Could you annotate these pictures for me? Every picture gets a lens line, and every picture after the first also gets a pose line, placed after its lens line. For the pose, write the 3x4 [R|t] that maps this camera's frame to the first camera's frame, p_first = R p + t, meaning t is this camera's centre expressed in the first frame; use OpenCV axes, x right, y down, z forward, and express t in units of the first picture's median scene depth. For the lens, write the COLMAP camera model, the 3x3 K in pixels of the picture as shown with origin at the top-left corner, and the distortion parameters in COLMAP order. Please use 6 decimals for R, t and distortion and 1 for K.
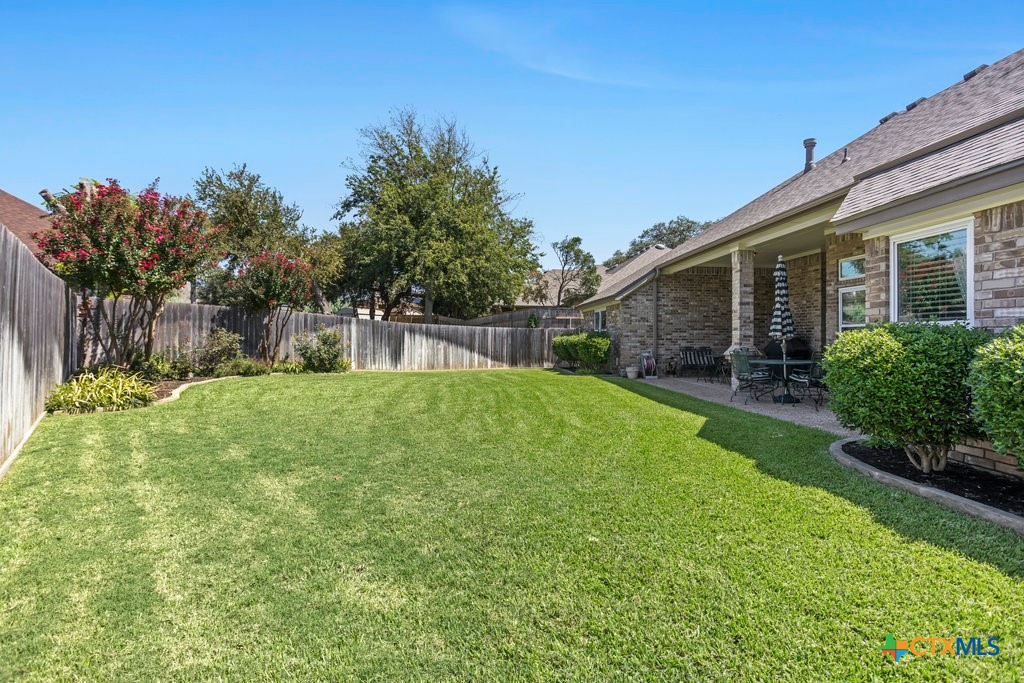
lens RADIAL K [[493.1, 0, 510.0], [0, 493.1, 339.0], [0, 0, 1]] dist [-0.019812, 0.002734]
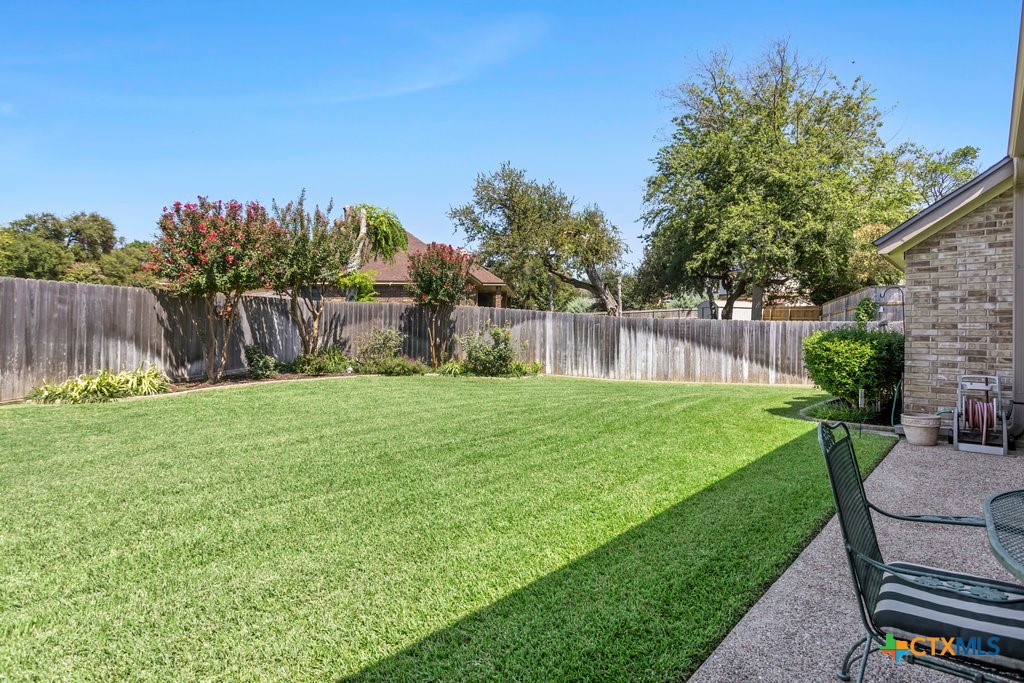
lens RADIAL K [[493.1, 0, 515.7], [0, 493.1, 325.9], [0, 0, 1]] dist [-0.019812, 0.002734]
pose [[0.679582, -0.005304, -0.733580, 0.233296], [-0.006370, 0.999893, -0.013131, -0.007220], [0.733572, 0.013596, 0.679476, 0.366148]]
